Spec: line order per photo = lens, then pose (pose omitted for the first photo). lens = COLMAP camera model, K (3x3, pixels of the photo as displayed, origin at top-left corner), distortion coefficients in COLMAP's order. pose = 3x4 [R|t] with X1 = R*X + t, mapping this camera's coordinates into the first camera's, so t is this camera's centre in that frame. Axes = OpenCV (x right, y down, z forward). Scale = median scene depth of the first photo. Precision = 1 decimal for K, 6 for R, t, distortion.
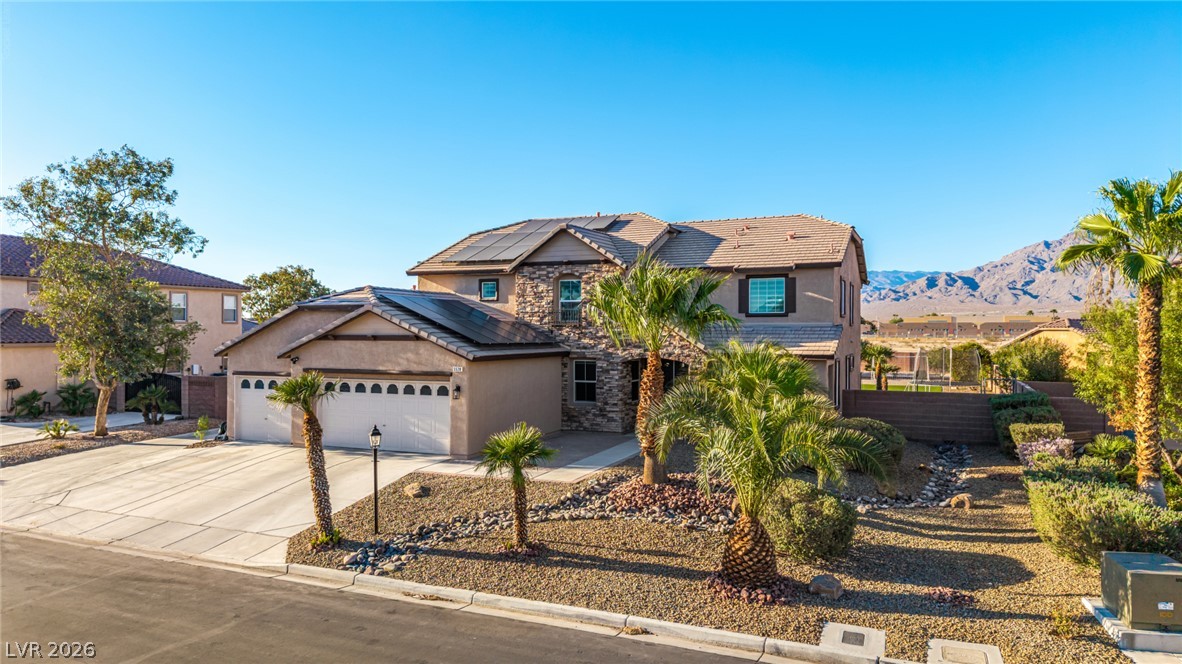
lens RADIAL K [[787.5, 0, 591.0], [0, 787.5, 332.0], [0, 0, 1]] dist [0.029925, -0.029385]
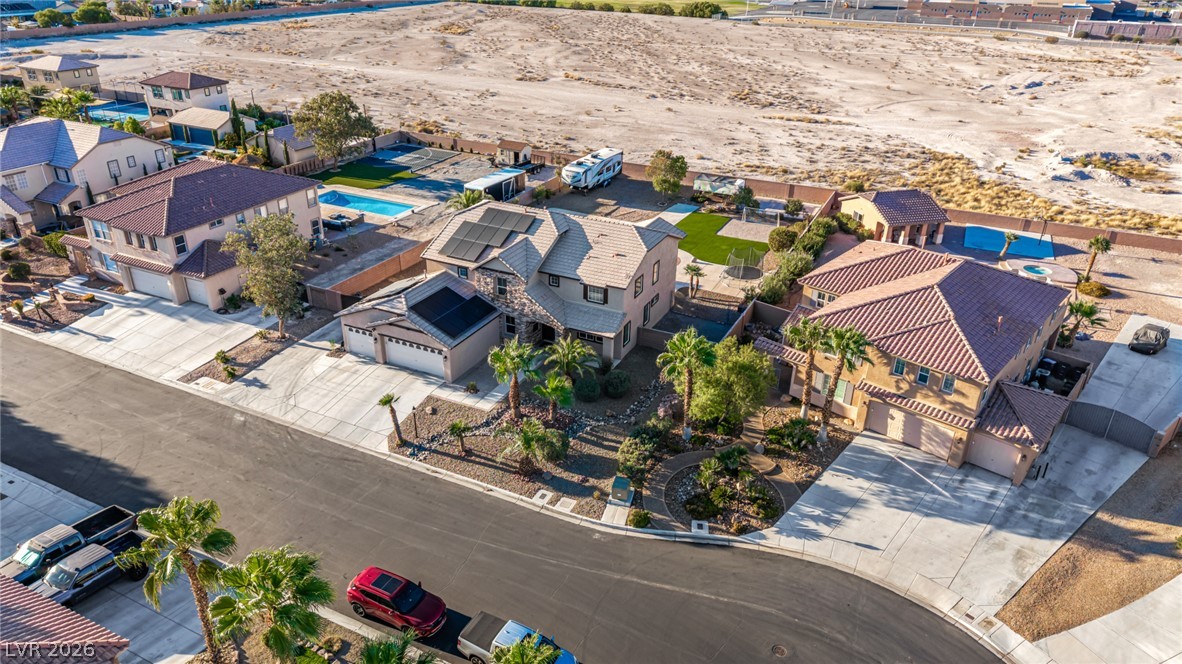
lens RADIAL K [[785.1, 0, 588.4], [0, 785.1, 328.9], [0, 0, 1]] dist [0.039787, -0.042805]
pose [[0.998685, 0.034299, -0.038092, 0.326465], [-0.013904, 0.896546, 0.442732, -0.991498], [0.049337, -0.441620, 0.895845, -0.994789]]
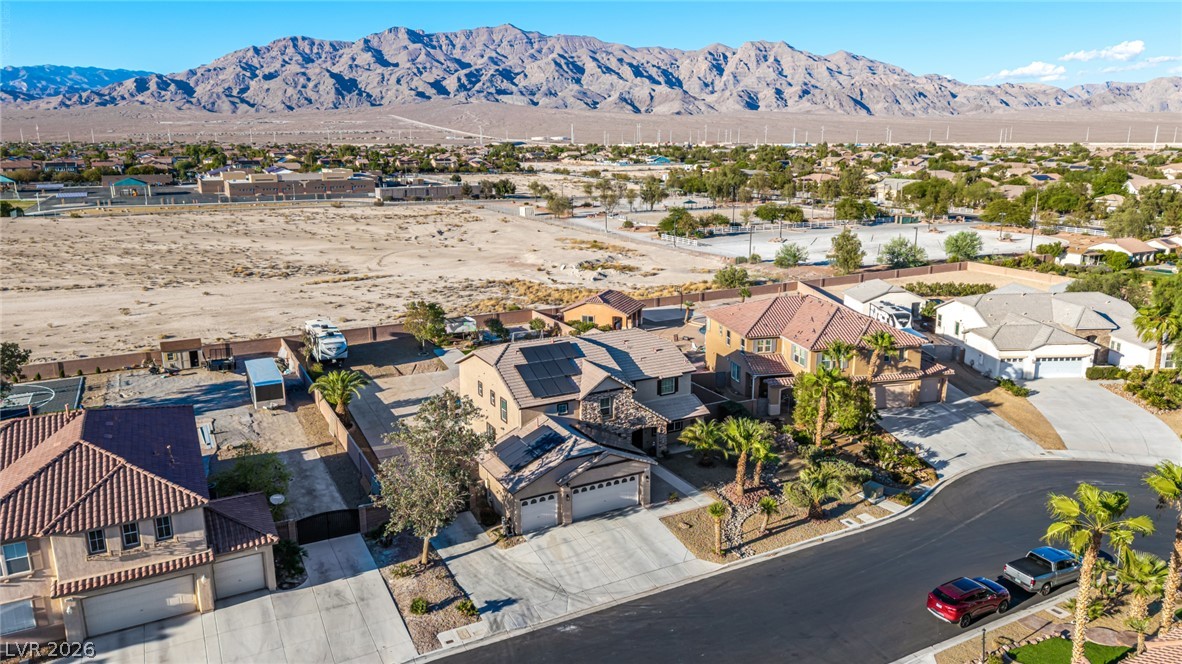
lens RADIAL K [[812.0, 0, 587.8], [0, 812.0, 328.9], [0, 0, 1]] dist [0.047386, -0.056587]
pose [[0.629515, -0.183926, 0.754906, -1.875705], [0.010151, 0.973443, 0.228706, -0.843732], [-0.776922, -0.136311, 0.614663, -0.255060]]
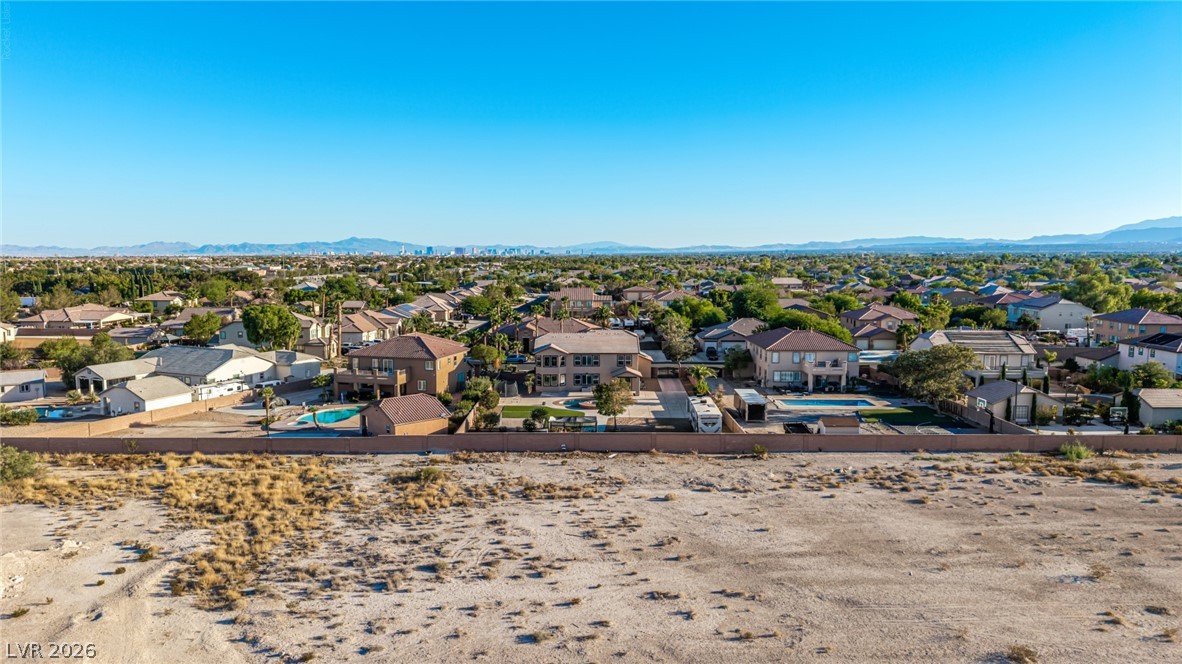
lens RADIAL K [[779.5, 0, 587.5], [0, 779.5, 314.4], [0, 0, 1]] dist [0.088272, -0.122164]
pose [[-0.917237, 0.029577, -0.397243, 2.175749], [-0.005407, 0.996223, 0.086660, -0.763497], [0.398306, 0.081636, -0.913613, 6.148202]]
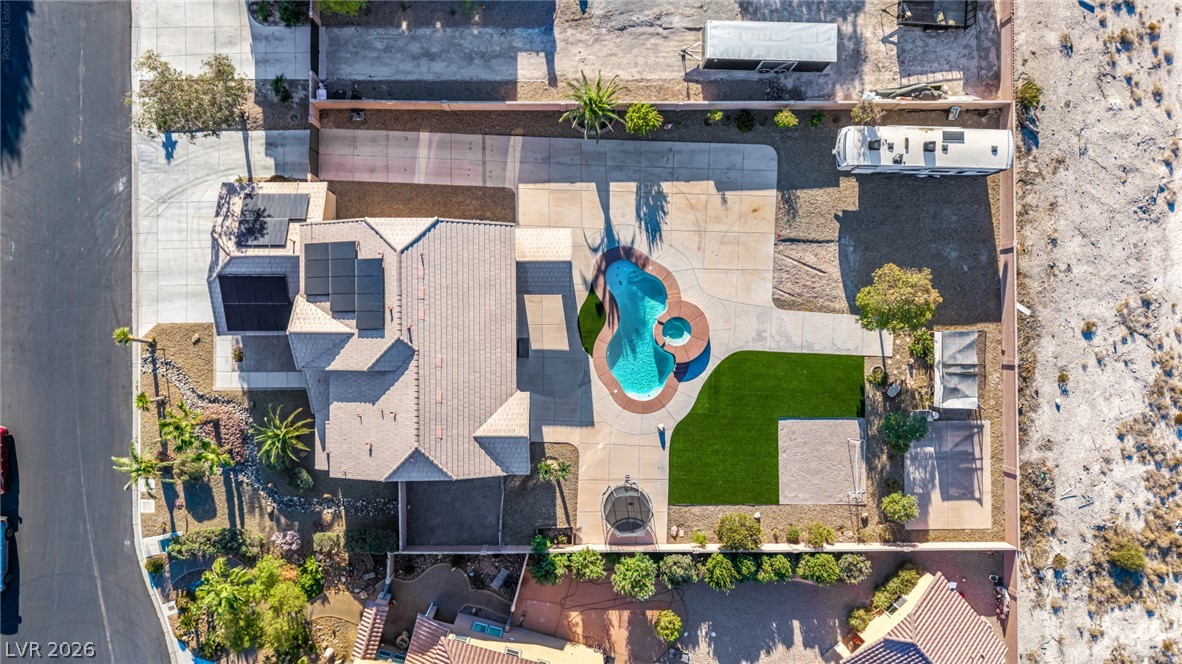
lens RADIAL K [[787.5, 0, 591.0], [0, 787.5, 332.0], [0, 0, 1]] dist [0.029925, -0.029385]
pose [[0.399829, 0.916589, -0.000978, 0.273245], [-0.025844, 0.012340, 0.999590, -2.210273], [0.916225, -0.399639, 0.028623, 1.812564]]
